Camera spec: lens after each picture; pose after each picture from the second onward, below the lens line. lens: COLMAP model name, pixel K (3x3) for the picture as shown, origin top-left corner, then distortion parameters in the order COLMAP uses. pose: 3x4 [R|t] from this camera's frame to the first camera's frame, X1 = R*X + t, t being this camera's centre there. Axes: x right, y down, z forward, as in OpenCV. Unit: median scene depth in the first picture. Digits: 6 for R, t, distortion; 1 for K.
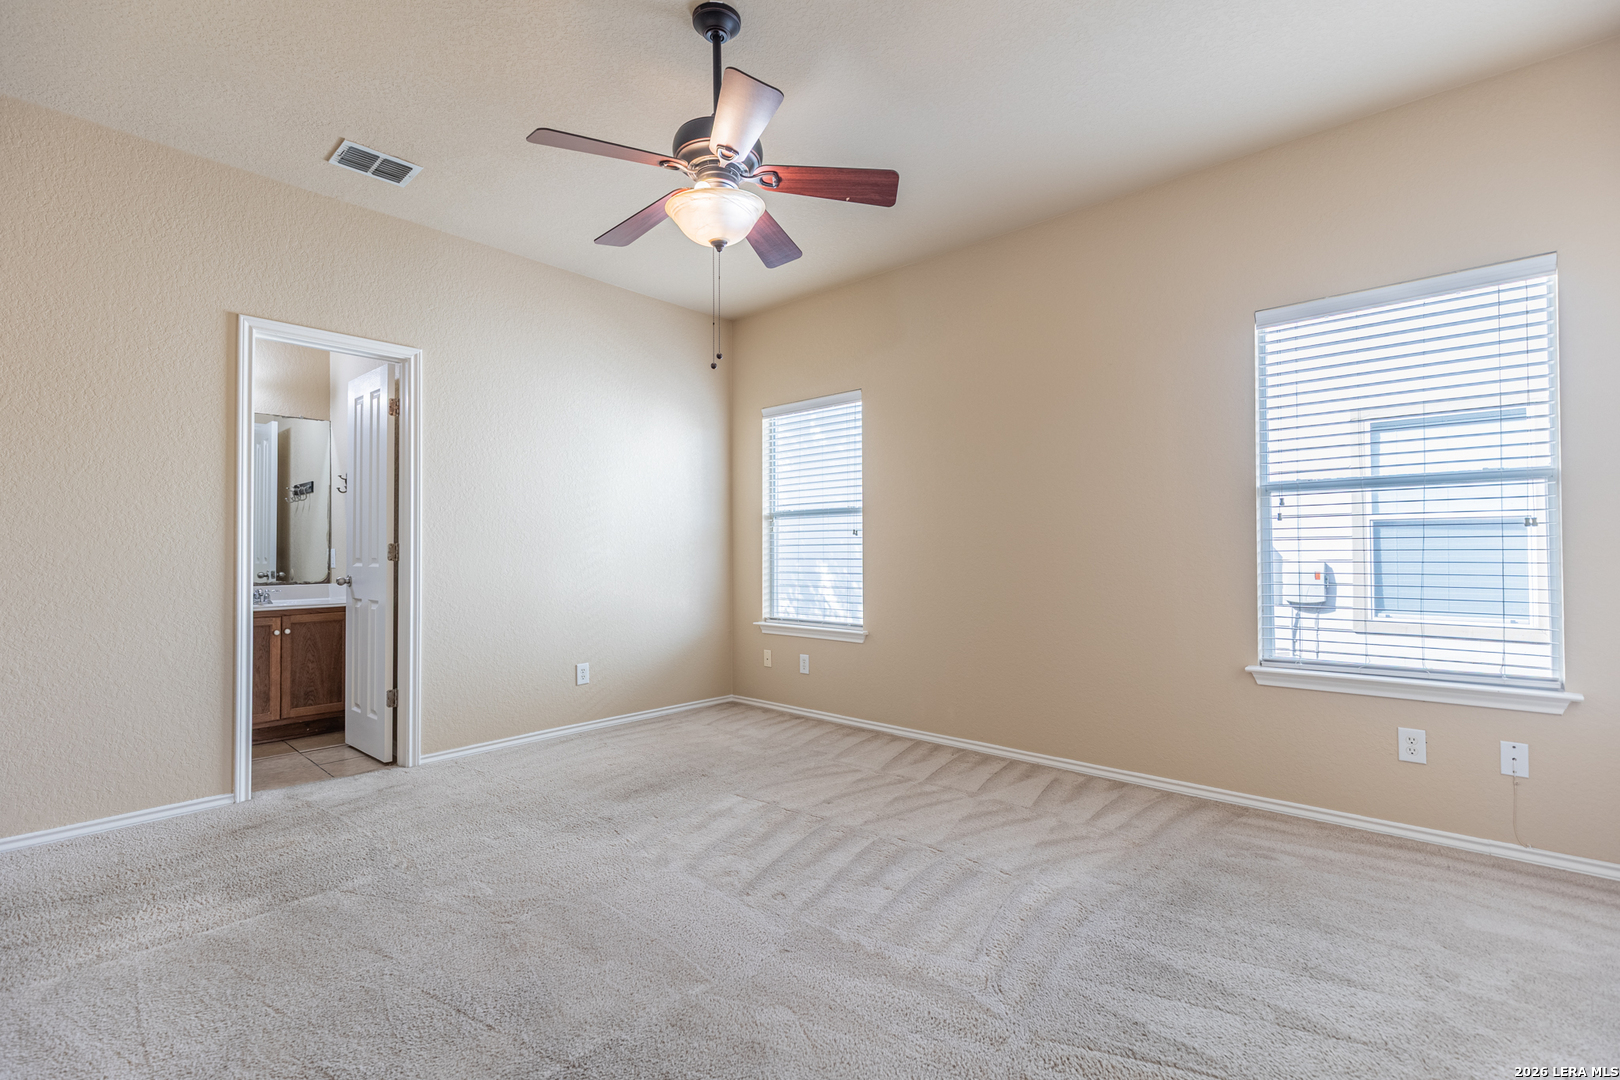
lens RADIAL K [[728.2, 0, 813.6], [0, 728.2, 535.2], [0, 0, 1]] dist [0.006424, -0.000584]
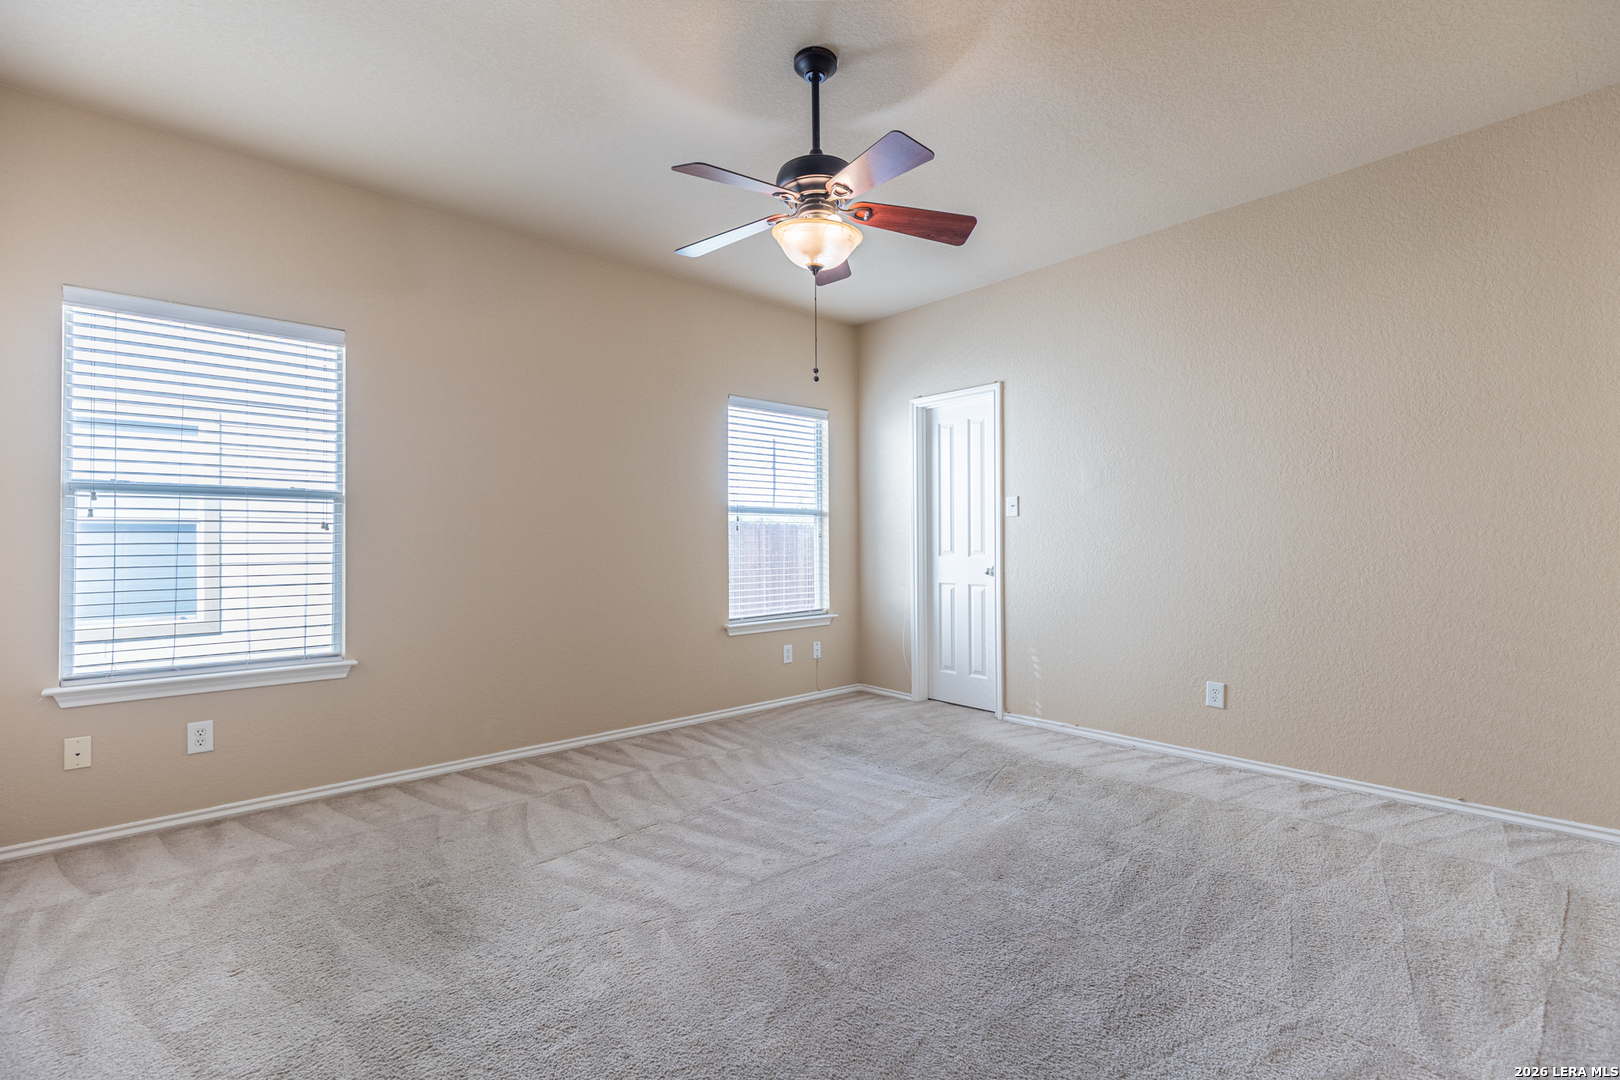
lens RADIAL K [[728.2, 0, 813.6], [0, 728.2, 535.2], [0, 0, 1]] dist [0.006424, -0.000584]
pose [[0.089870, 0.013298, 0.995865, -0.746099], [-0.023782, 0.999654, -0.011202, 0.002057], [-0.995670, -0.022677, 0.090155, 0.555721]]
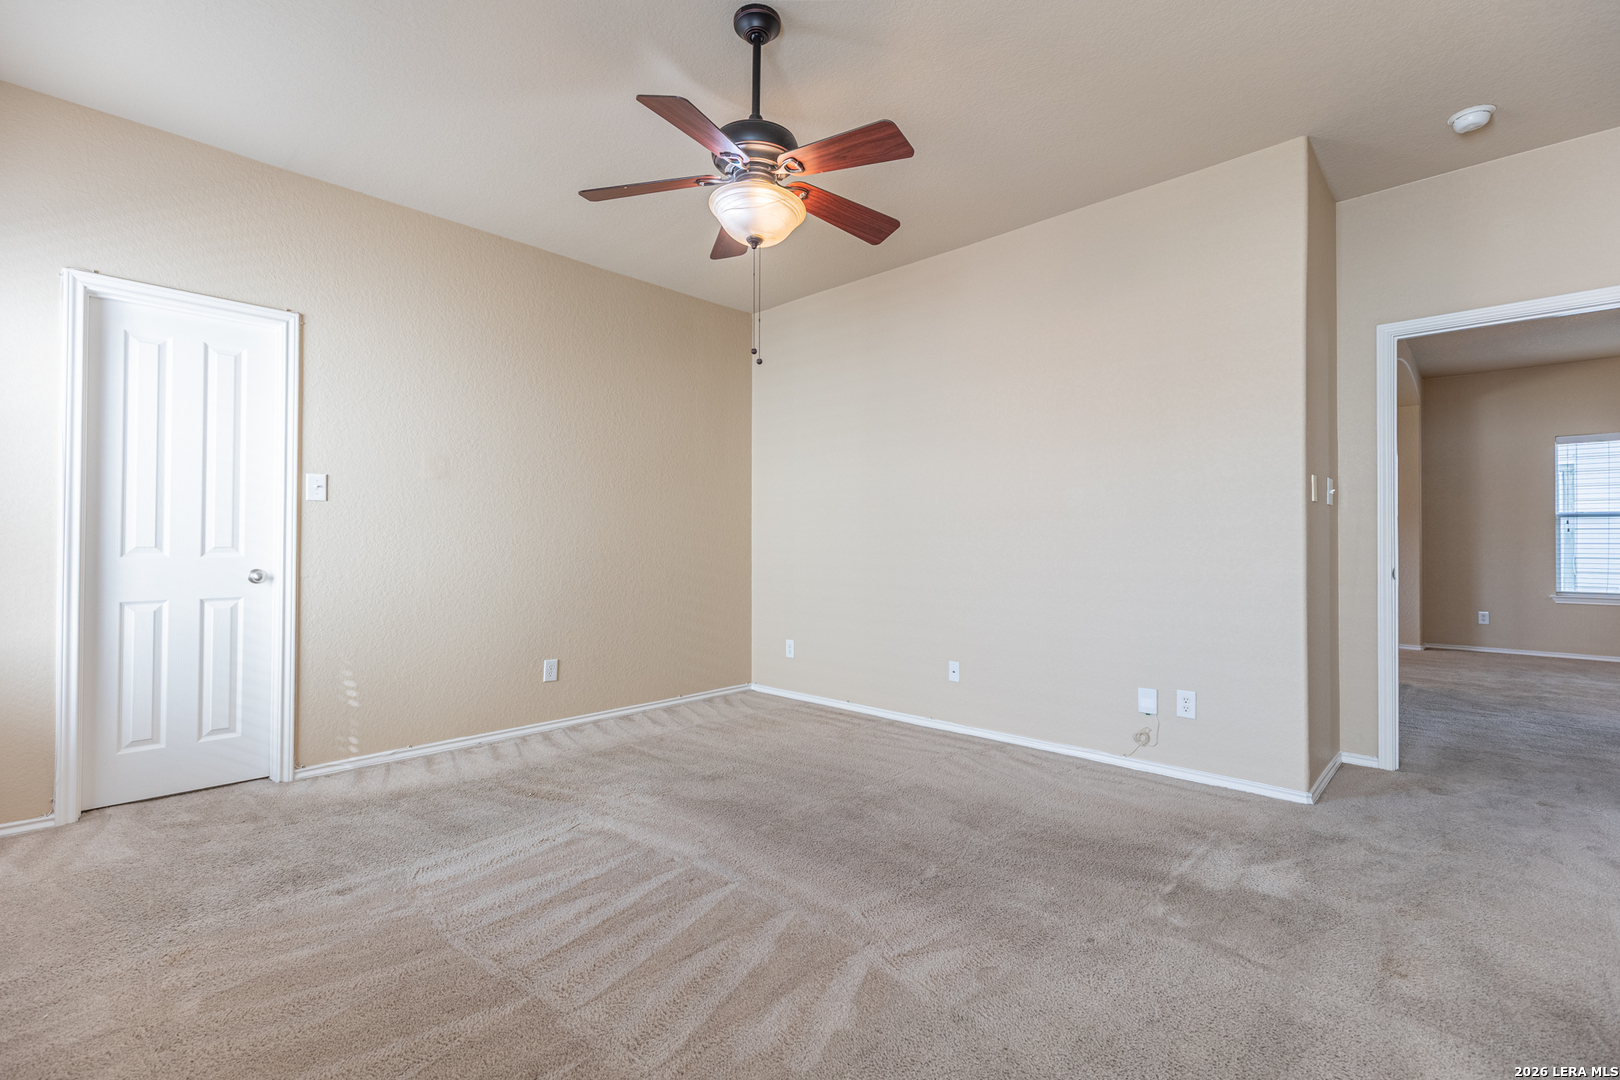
lens RADIAL K [[728.2, 0, 813.6], [0, 728.2, 535.2], [0, 0, 1]] dist [0.006424, -0.000584]
pose [[-0.999964, 0.001476, 0.008384, -0.127742], [0.001123, 0.999119, -0.041950, 0.031428], [-0.008439, -0.041939, -0.999085, 1.241007]]
